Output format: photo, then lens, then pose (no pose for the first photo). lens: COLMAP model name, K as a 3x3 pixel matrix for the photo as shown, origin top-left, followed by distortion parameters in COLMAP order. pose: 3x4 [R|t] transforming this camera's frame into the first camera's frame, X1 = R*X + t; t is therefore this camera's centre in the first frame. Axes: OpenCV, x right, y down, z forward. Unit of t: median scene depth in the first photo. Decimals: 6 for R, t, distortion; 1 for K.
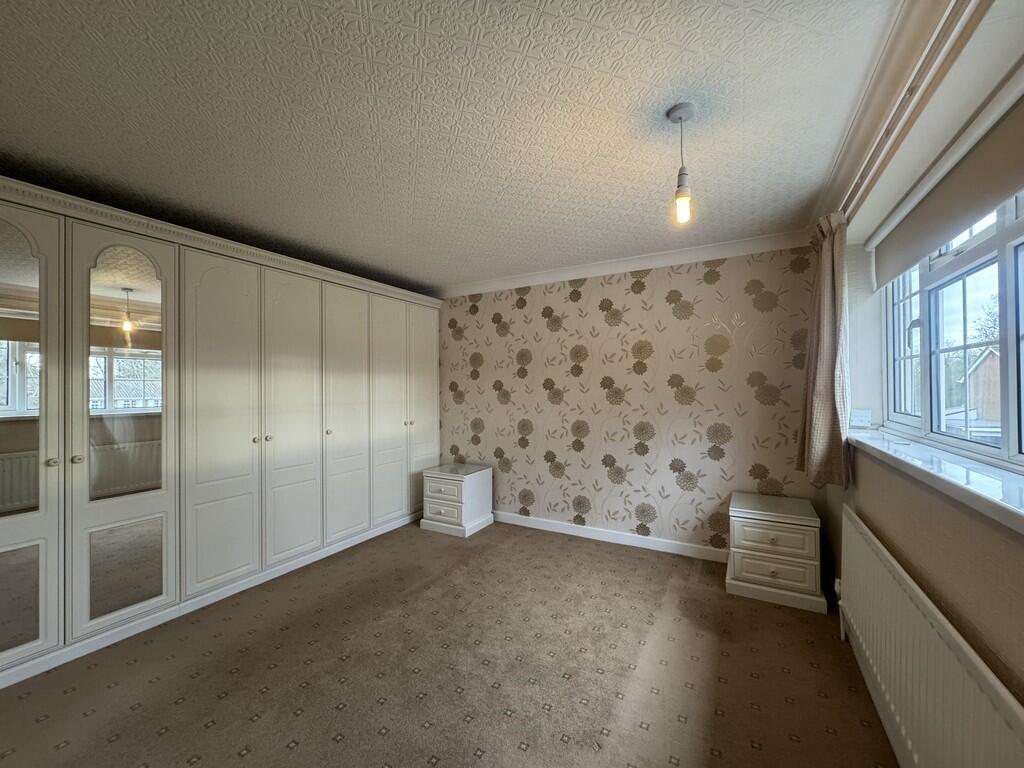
lens RADIAL K [[409.2, 0, 512.0], [0, 409.2, 384.0], [0, 0, 1]] dist [-0.001840, -0.000145]
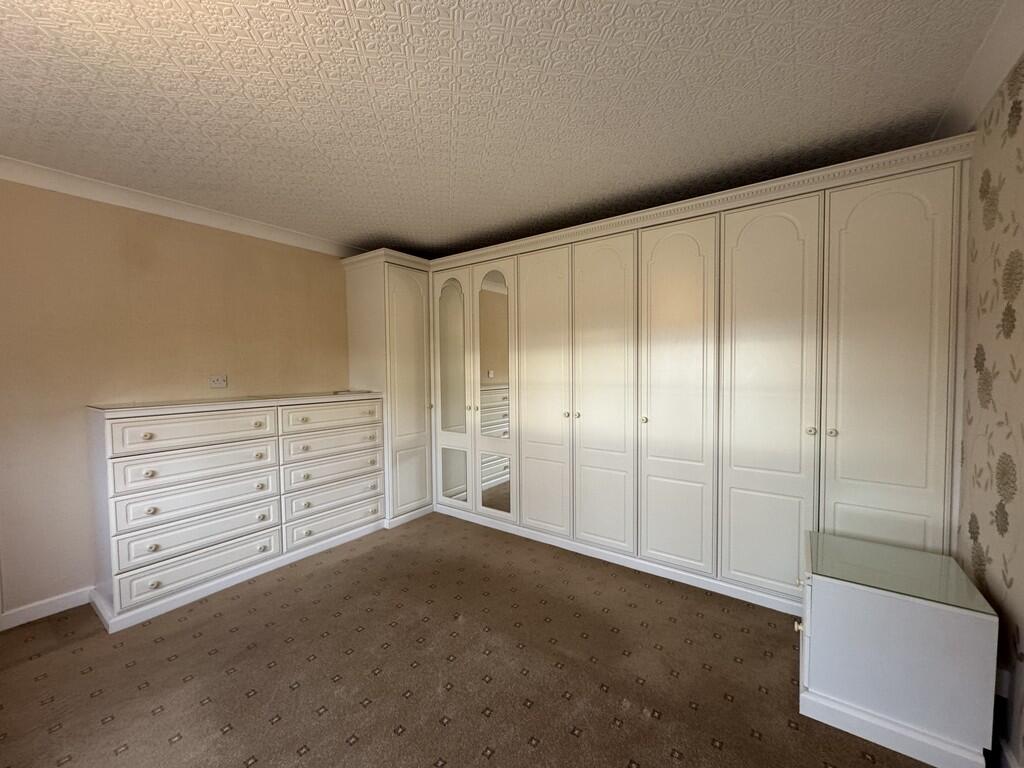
lens RADIAL K [[409.2, 0, 512.0], [0, 409.2, 384.0], [0, 0, 1]] dist [-0.001840, -0.000145]
pose [[-0.111520, 0.041229, -0.992907, 0.438086], [0.019053, 0.999044, 0.039344, 0.013178], [0.993579, -0.014530, -0.112199, 0.978114]]
